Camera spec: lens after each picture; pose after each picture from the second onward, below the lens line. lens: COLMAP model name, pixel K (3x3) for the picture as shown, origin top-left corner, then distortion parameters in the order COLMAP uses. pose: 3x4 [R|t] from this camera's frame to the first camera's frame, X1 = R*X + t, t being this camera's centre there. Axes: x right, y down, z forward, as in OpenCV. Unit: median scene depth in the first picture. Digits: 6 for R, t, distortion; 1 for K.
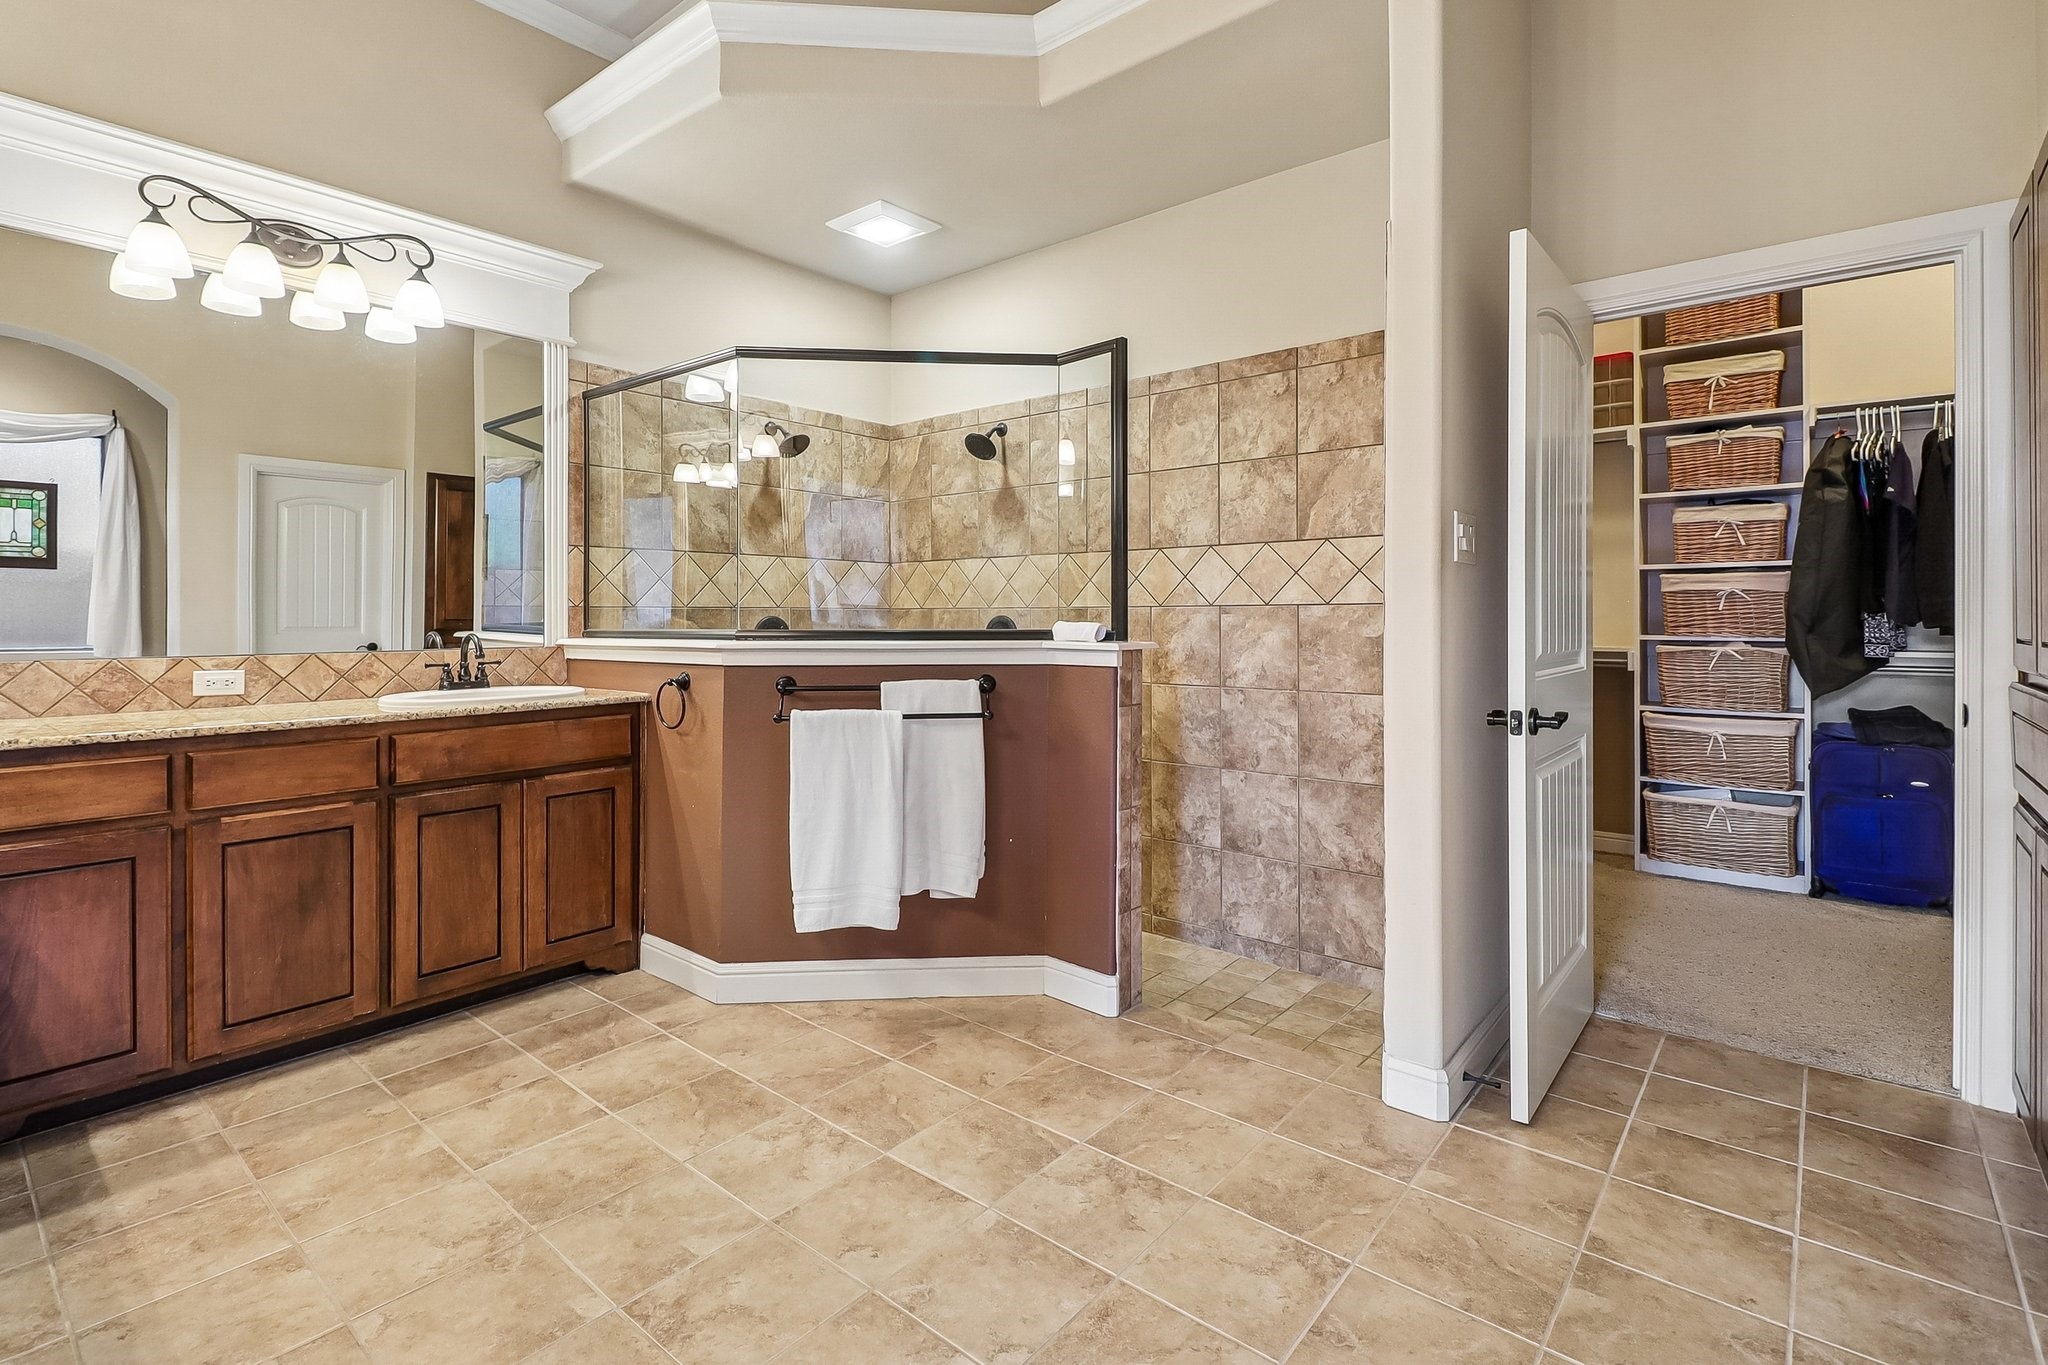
lens RADIAL K [[962.6, 0, 972.2], [0, 962.6, 629.0], [0, 0, 1]] dist [0.019876, -0.013527]
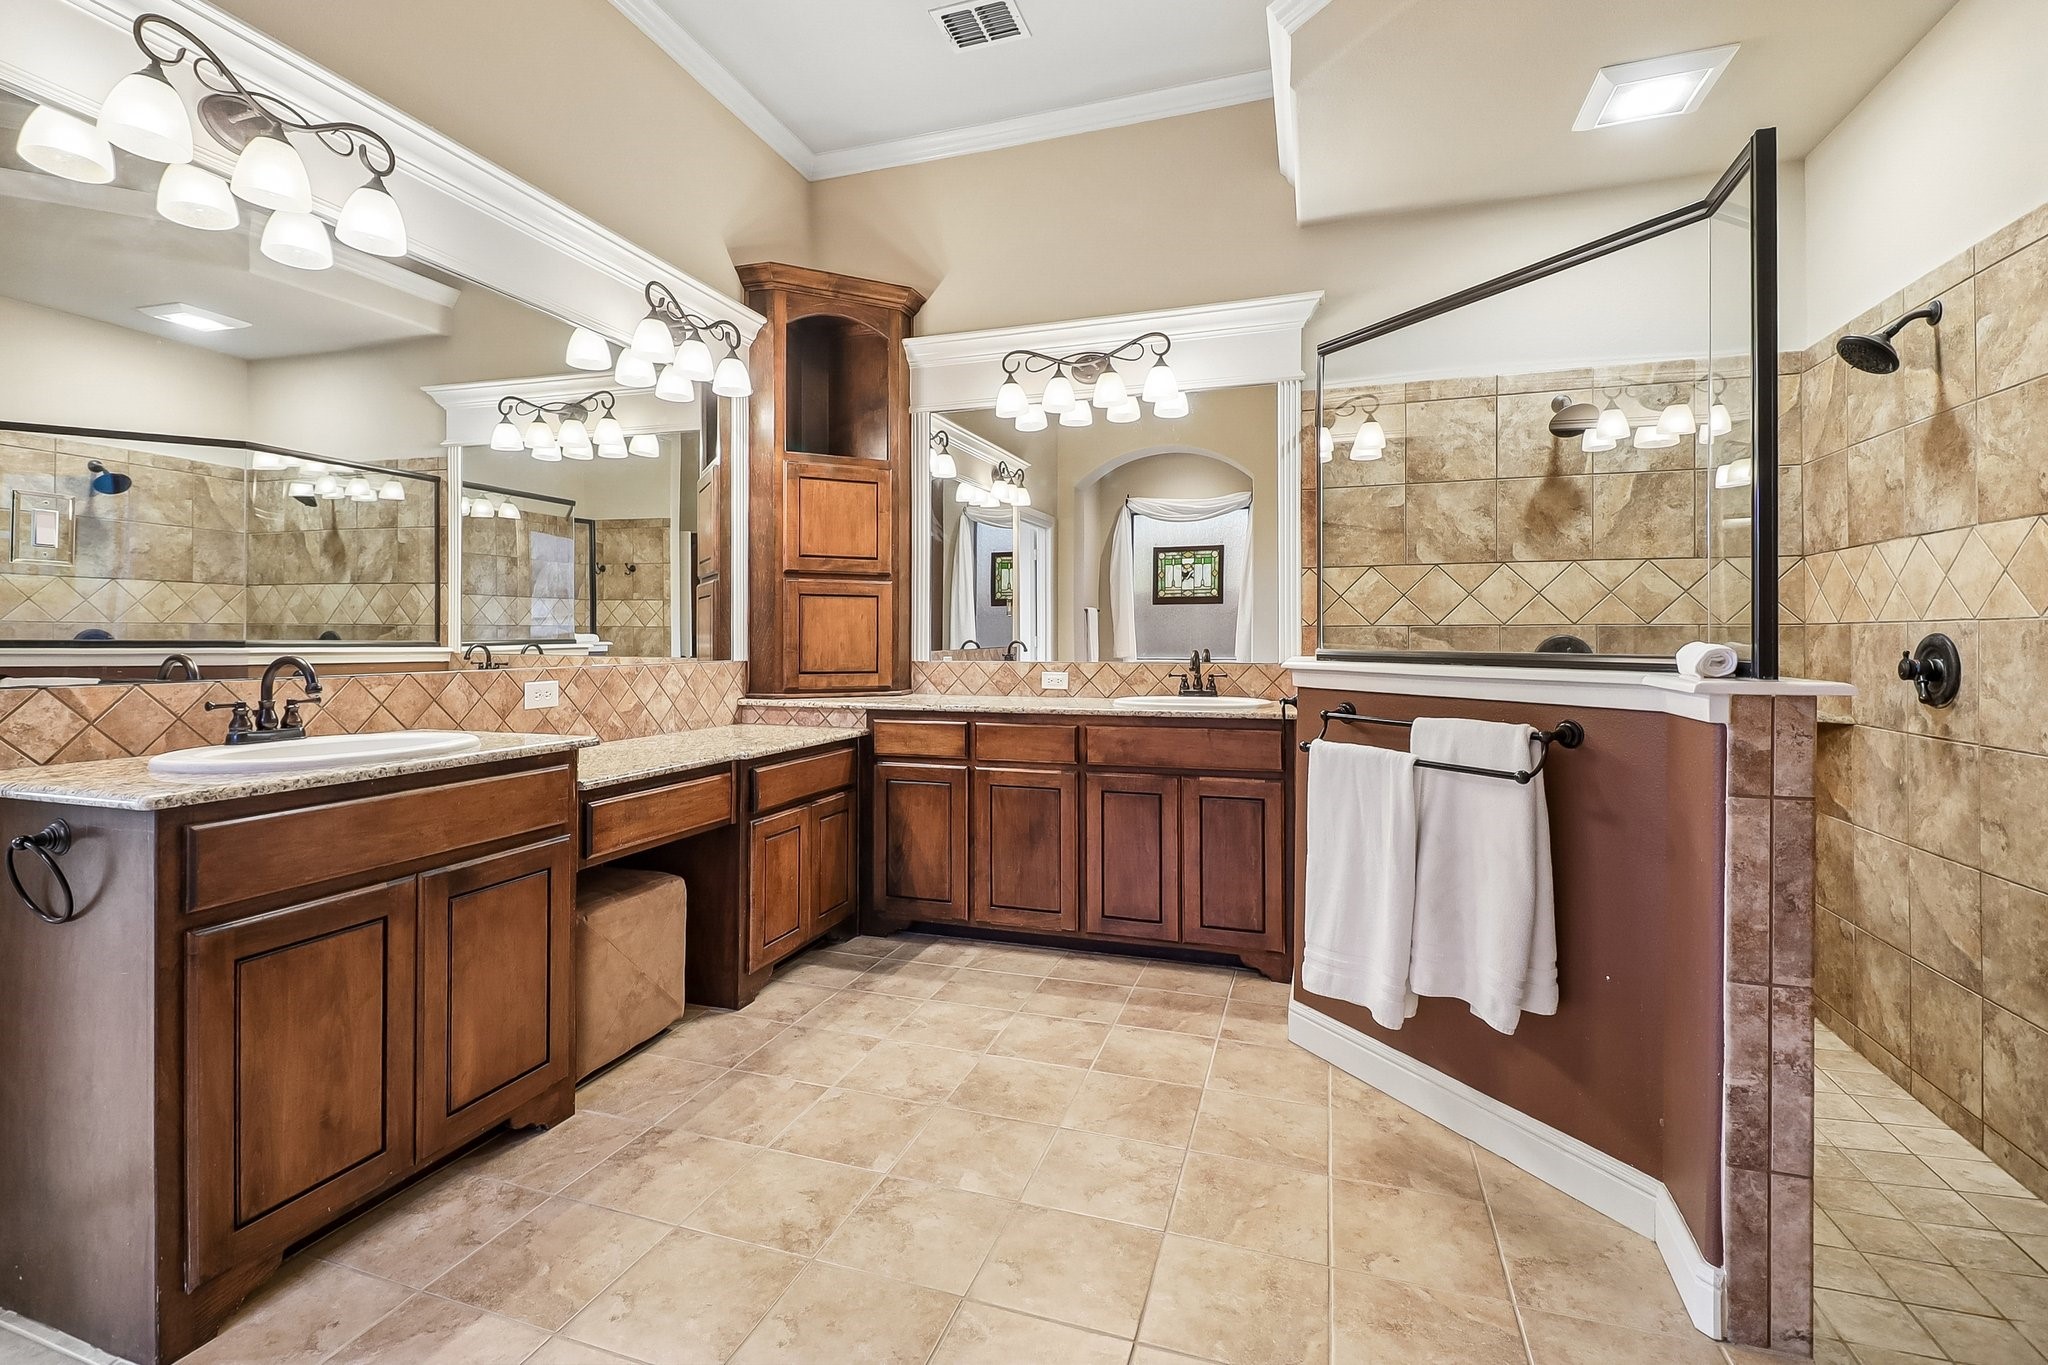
lens RADIAL K [[927.2, 0, 1025.7], [0, 927.2, 642.9], [0, 0, 1]] dist [0.024992, -0.014907]
pose [[0.383141, 0.006940, -0.923664, 0.498054], [-0.012576, 0.999918, 0.002297, -0.004284], [0.923604, 0.010736, 0.383197, 0.409881]]
